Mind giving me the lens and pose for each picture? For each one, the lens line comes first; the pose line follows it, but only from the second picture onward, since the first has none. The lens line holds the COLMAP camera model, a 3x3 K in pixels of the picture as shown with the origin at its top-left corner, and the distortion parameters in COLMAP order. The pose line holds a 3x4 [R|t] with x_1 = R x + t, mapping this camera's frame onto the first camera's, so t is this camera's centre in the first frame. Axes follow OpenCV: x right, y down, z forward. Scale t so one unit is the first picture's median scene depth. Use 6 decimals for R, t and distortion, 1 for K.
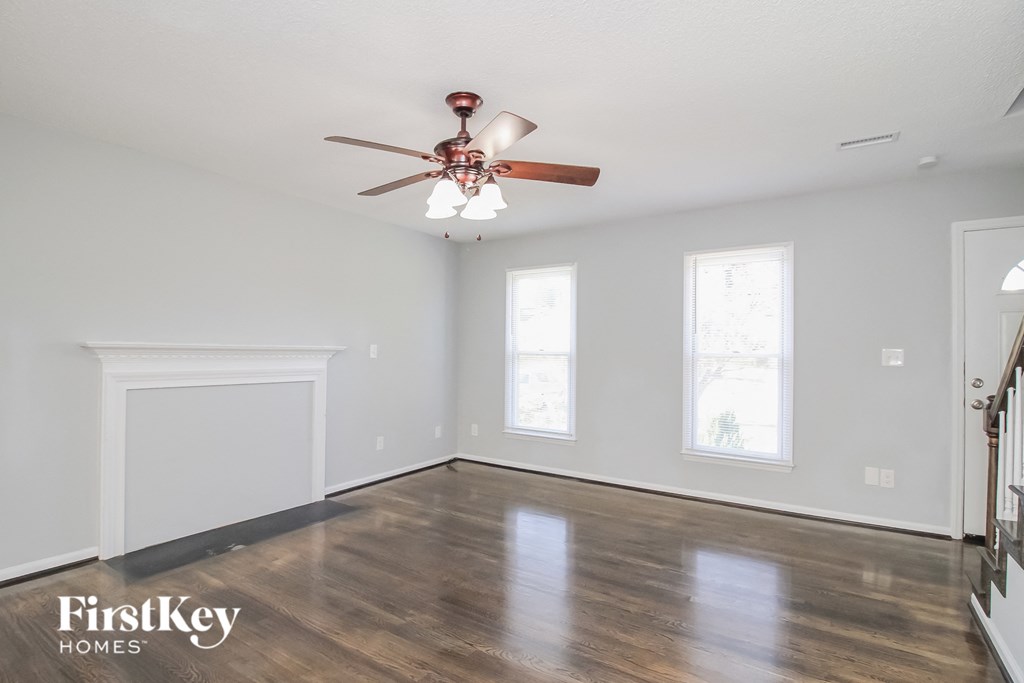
lens RADIAL K [[503.4, 0, 508.7], [0, 503.4, 347.0], [0, 0, 1]] dist [0.004494, -0.000836]
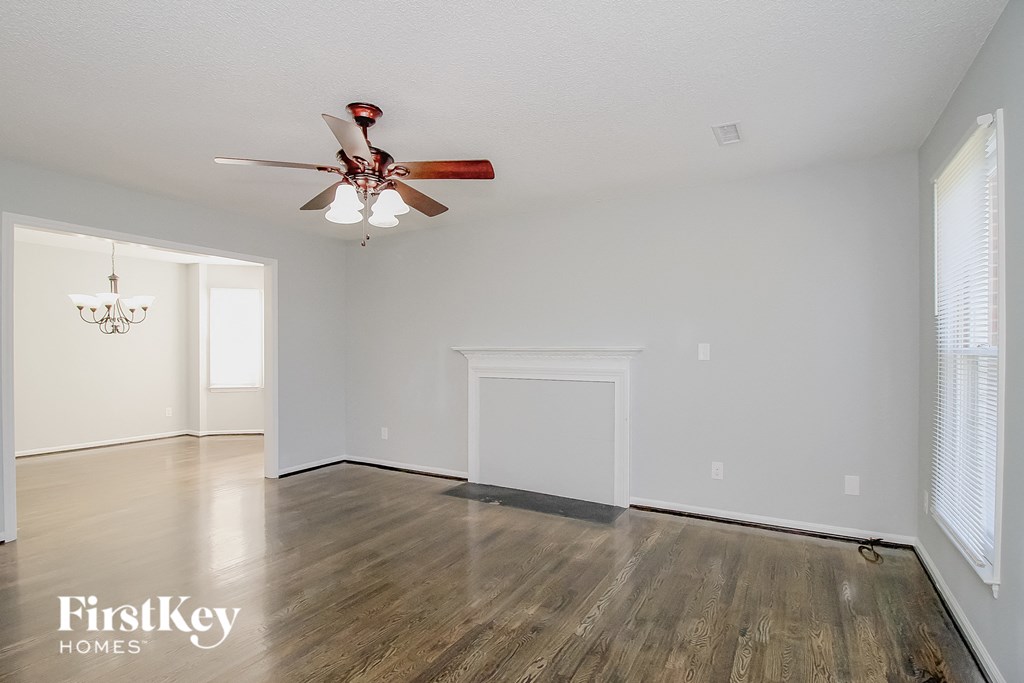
lens RADIAL K [[503.4, 0, 511.2], [0, 503.4, 350.5], [0, 0, 1]] dist [0.004494, -0.000836]
pose [[0.057876, -0.012533, -0.998245, 0.672525], [0.009052, 0.999887, -0.012029, 0.017722], [0.998283, -0.008340, 0.057983, 0.855709]]
